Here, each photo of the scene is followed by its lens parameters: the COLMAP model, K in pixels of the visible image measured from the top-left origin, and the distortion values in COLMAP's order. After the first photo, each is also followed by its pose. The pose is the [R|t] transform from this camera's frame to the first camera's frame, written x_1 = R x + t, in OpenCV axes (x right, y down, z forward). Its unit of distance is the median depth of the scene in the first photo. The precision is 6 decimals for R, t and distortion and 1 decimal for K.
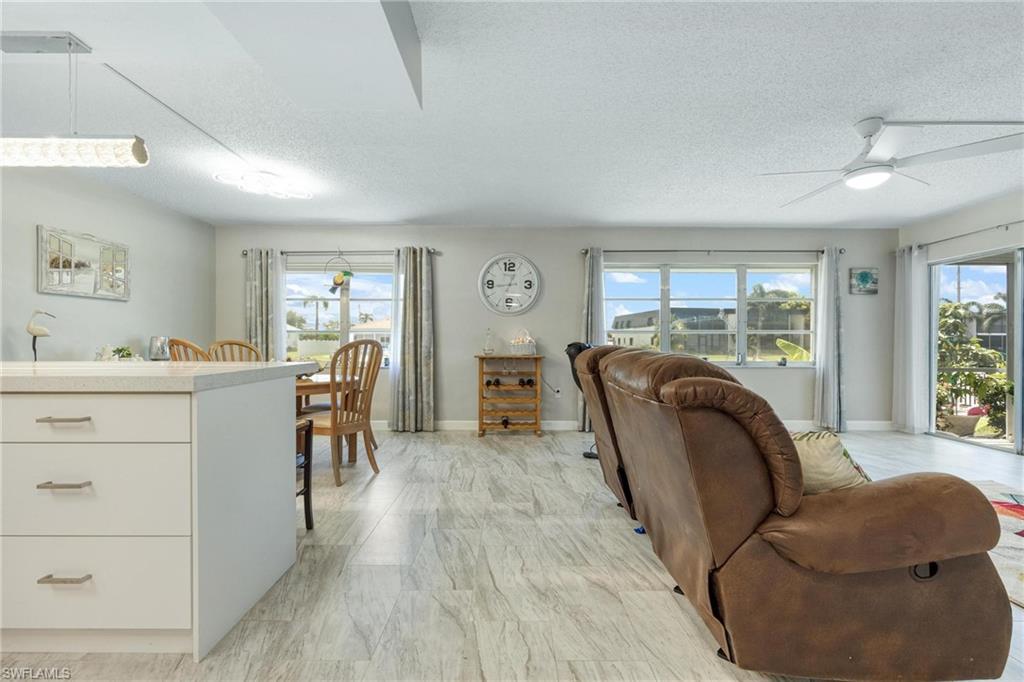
lens RADIAL K [[444.1, 0, 508.8], [0, 444.1, 339.4], [0, 0, 1]] dist [0.010883, 0.000618]
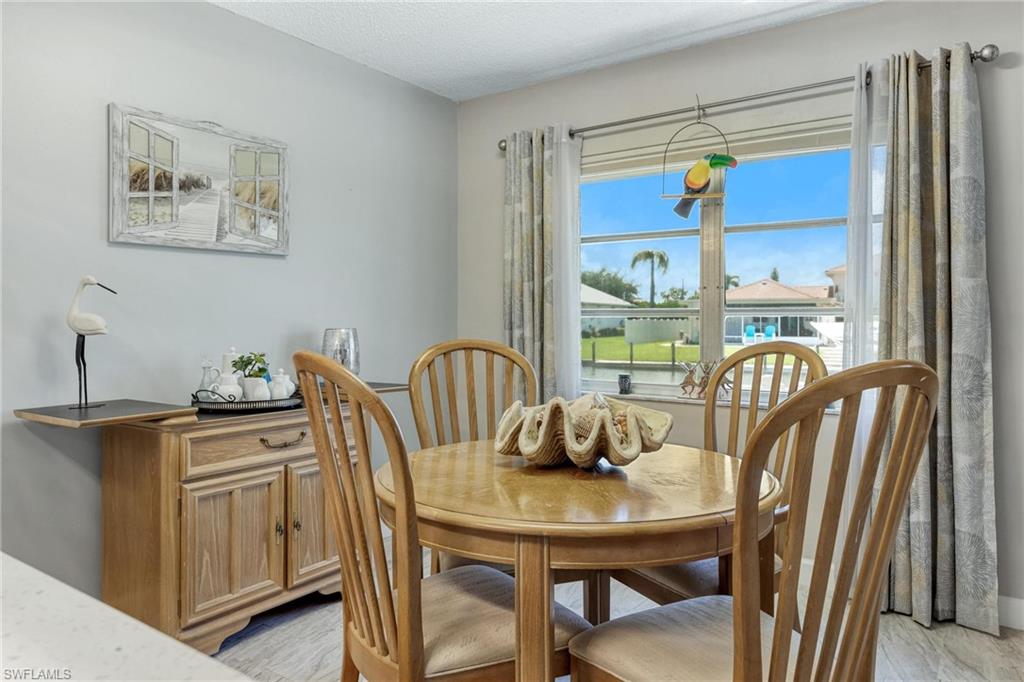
lens RADIAL K [[686.4, 0, 511.8], [0, 686.4, 312.8], [0, 0, 1]] dist [-0.001241, -0.000820]
pose [[0.819439, -0.005743, -0.573138, -0.173656], [0.003181, 0.999980, -0.005471, -0.014879], [0.573158, 0.002660, 0.819441, 0.418651]]
